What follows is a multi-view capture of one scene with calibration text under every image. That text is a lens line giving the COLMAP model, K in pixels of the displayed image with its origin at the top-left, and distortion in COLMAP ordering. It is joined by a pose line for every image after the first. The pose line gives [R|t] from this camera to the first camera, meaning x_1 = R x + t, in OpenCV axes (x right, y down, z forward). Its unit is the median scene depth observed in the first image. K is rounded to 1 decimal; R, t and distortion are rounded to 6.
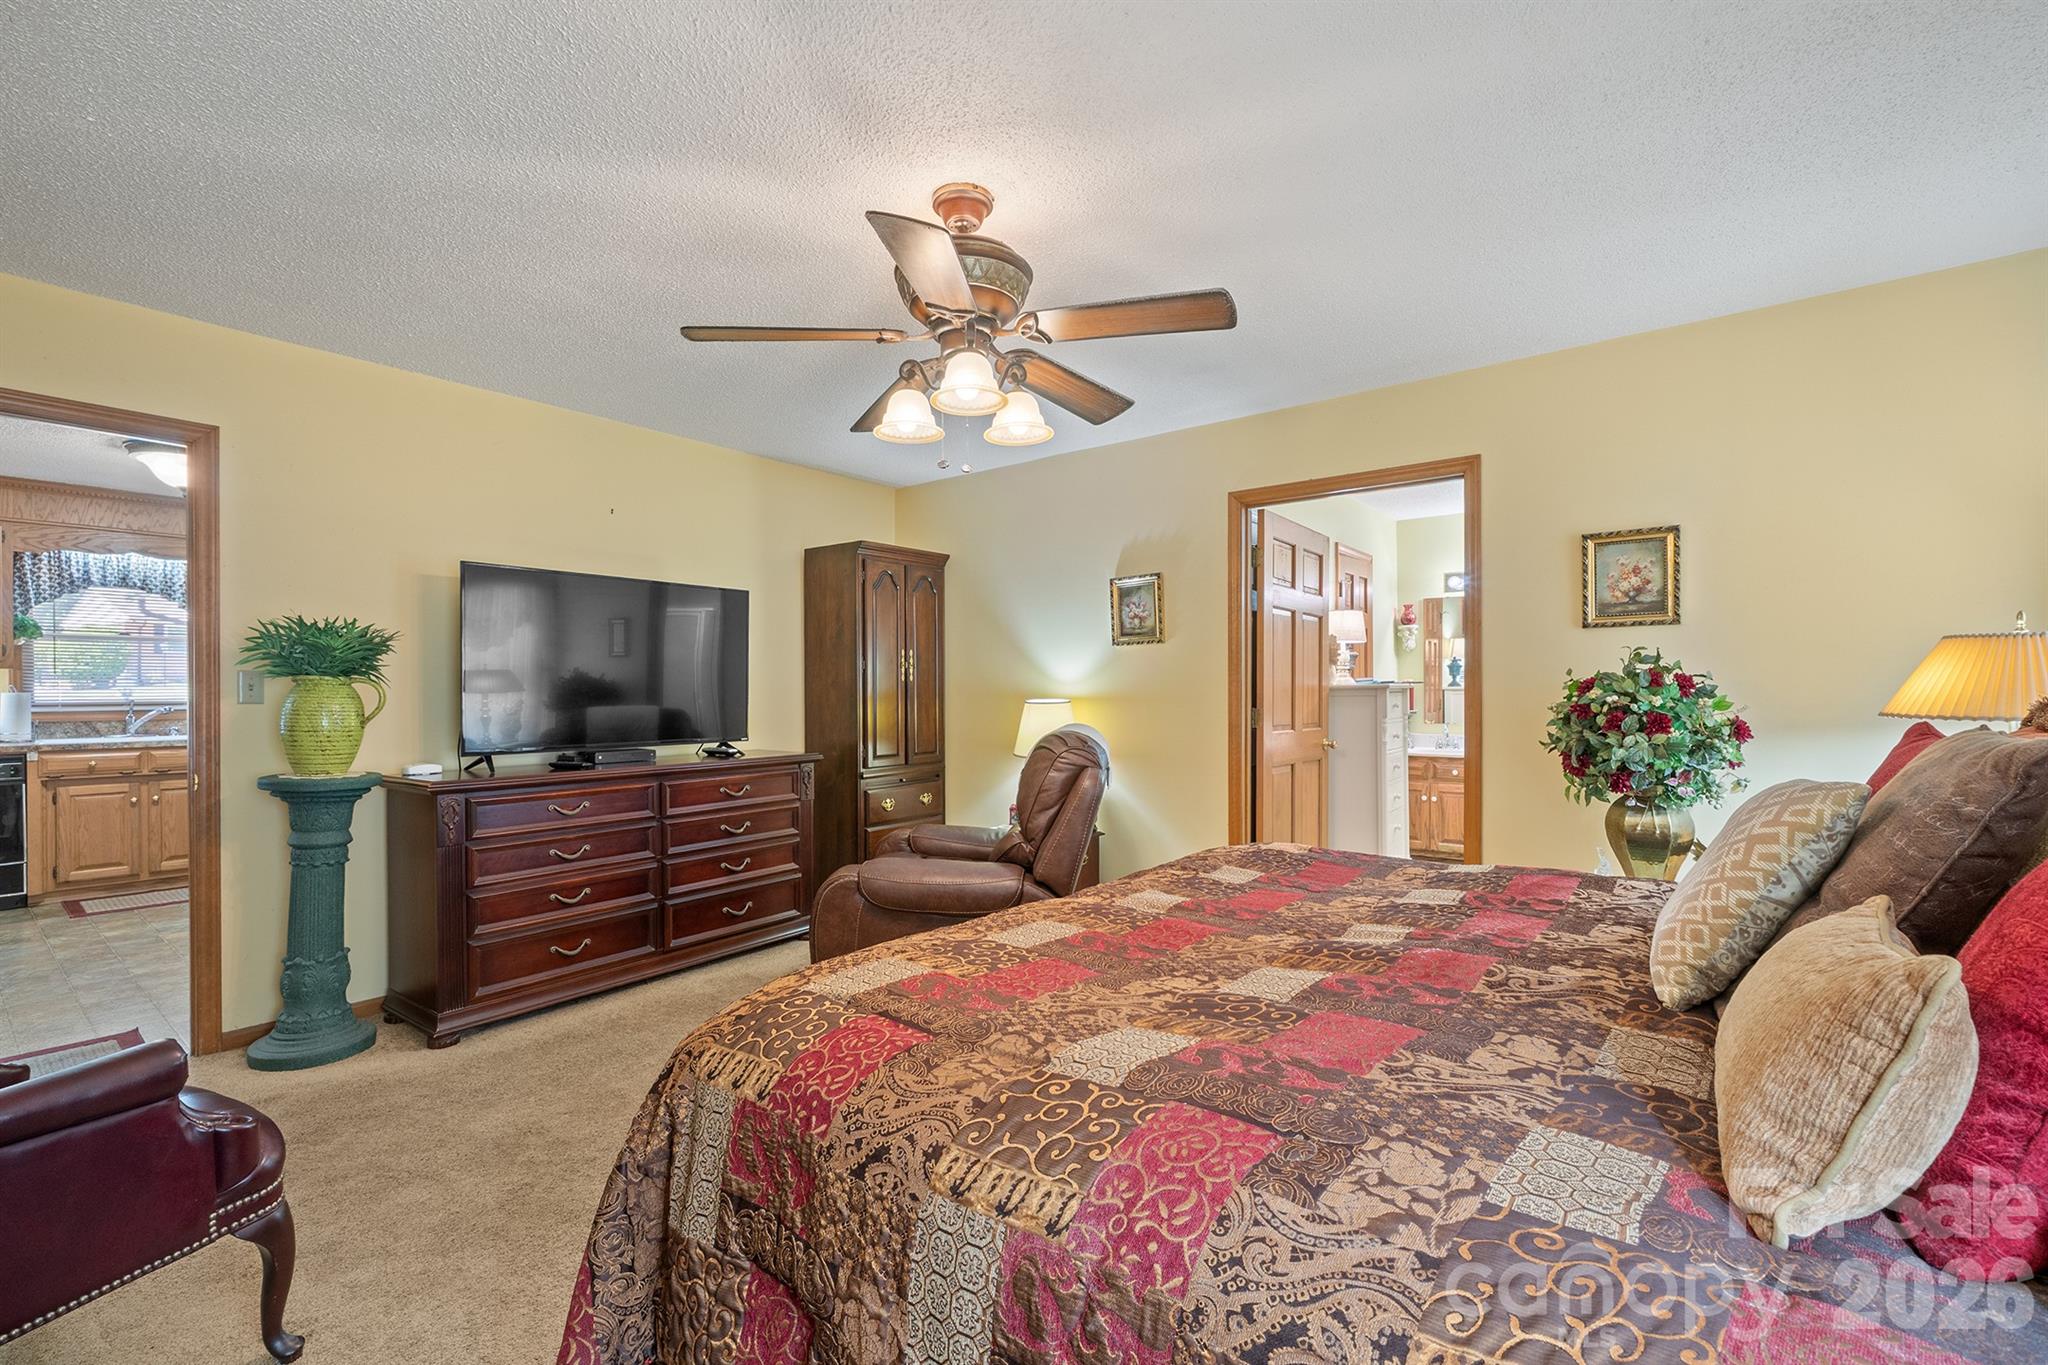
lens RADIAL K [[896.8, 0, 1015.2], [0, 896.8, 677.9], [0, 0, 1]] dist [-0.015163, -0.000103]
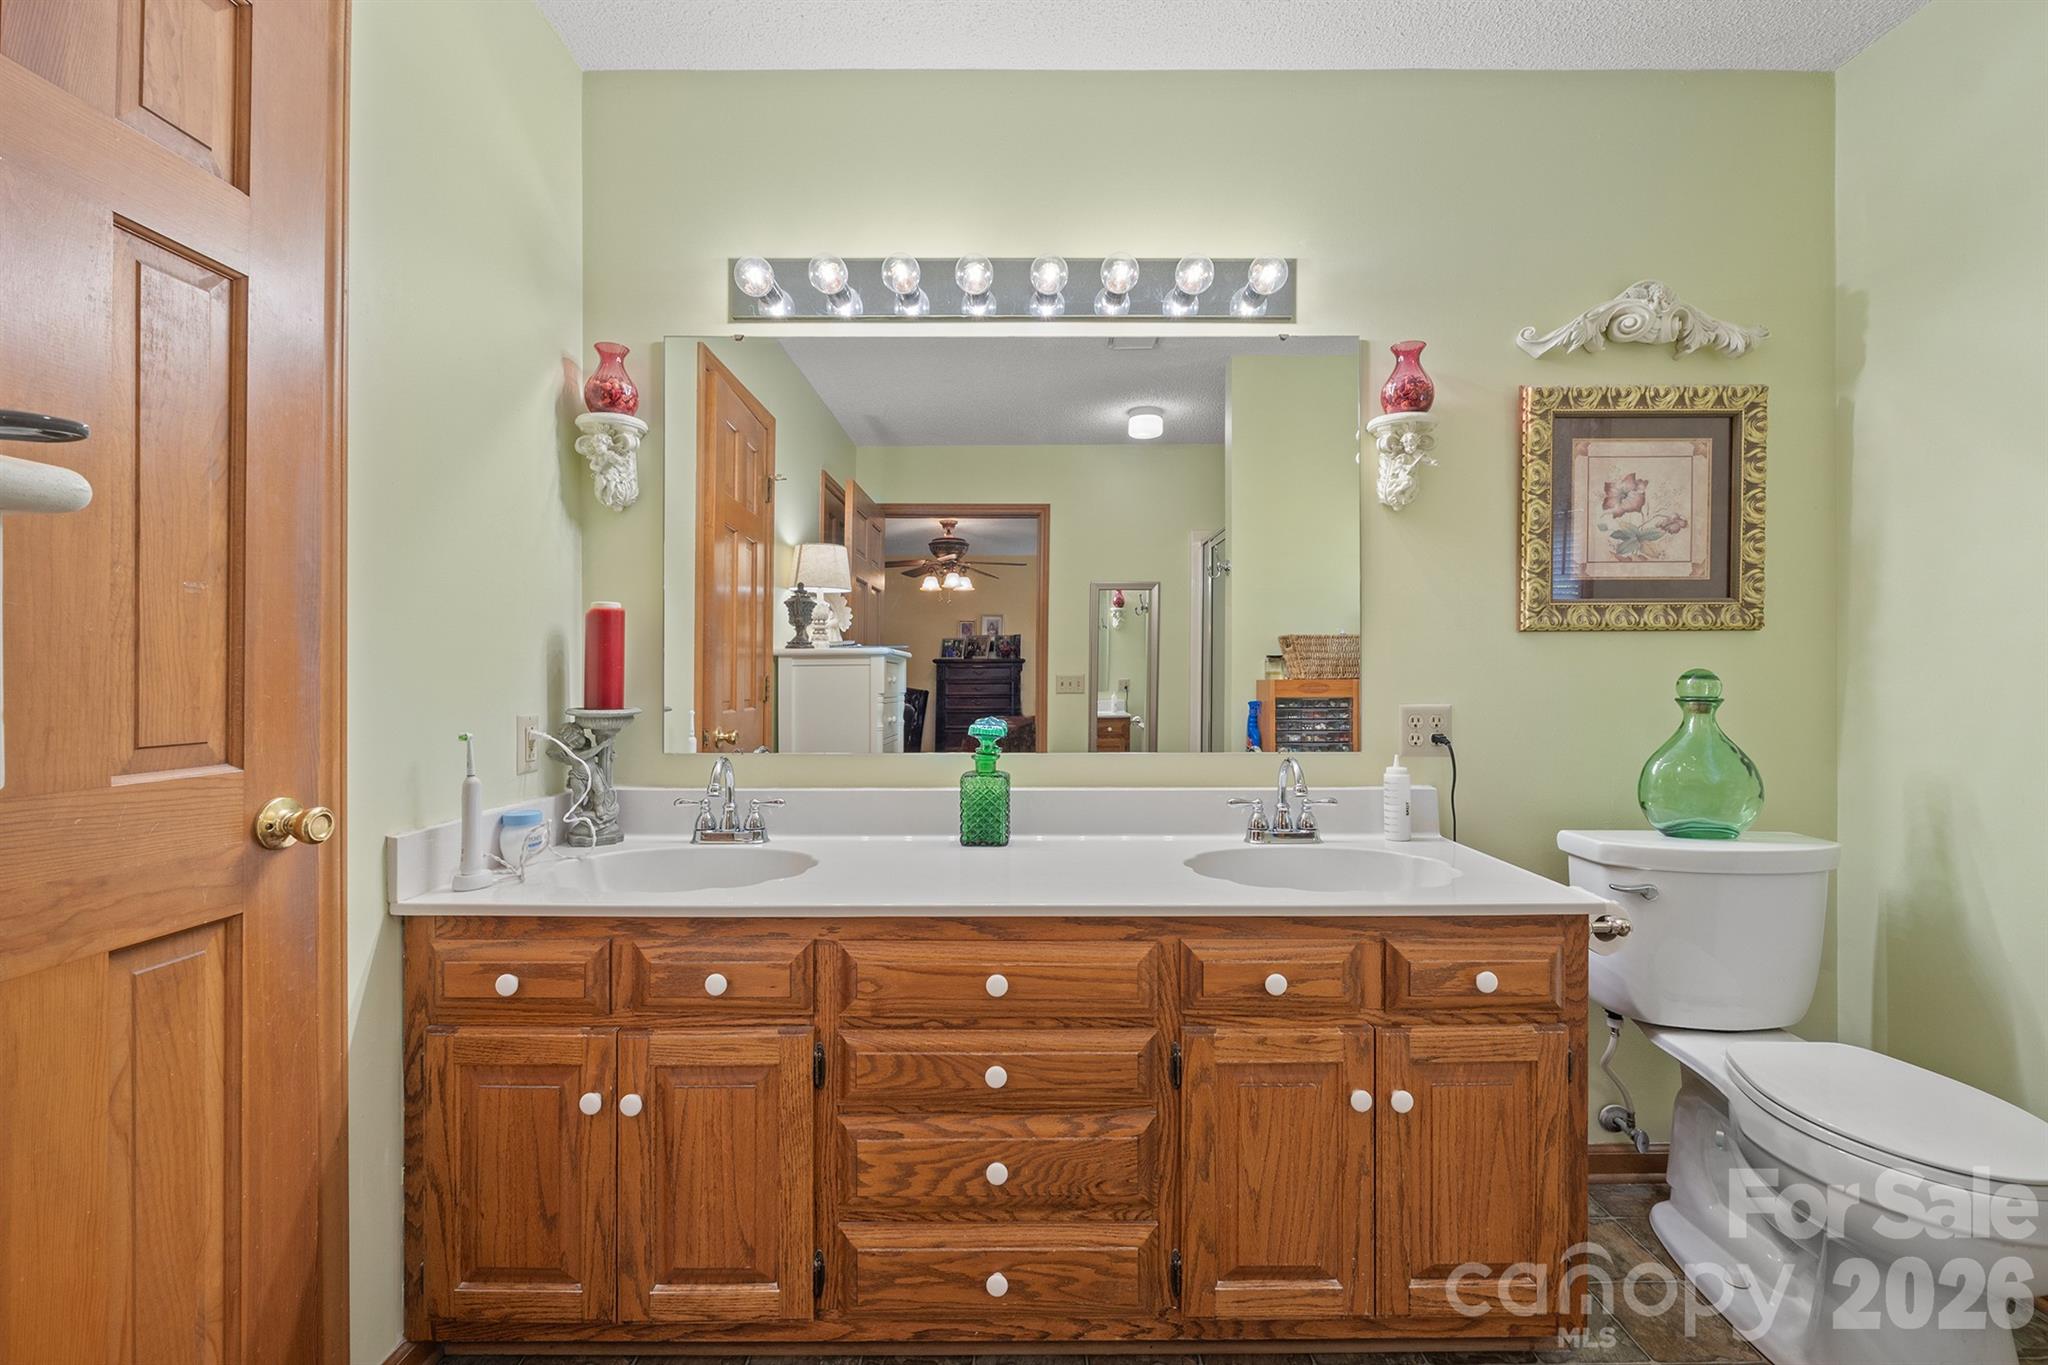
lens RADIAL K [[860.6, 0, 1023.5], [0, 860.6, 675.1], [0, 0, 1]] dist [-0.009716, 0.000101]
pose [[0.792302, 0.002885, 0.610122, 0.544388], [-0.012560, 0.999854, 0.011582, 0.028806], [-0.610000, -0.016840, 0.792222, 1.008474]]
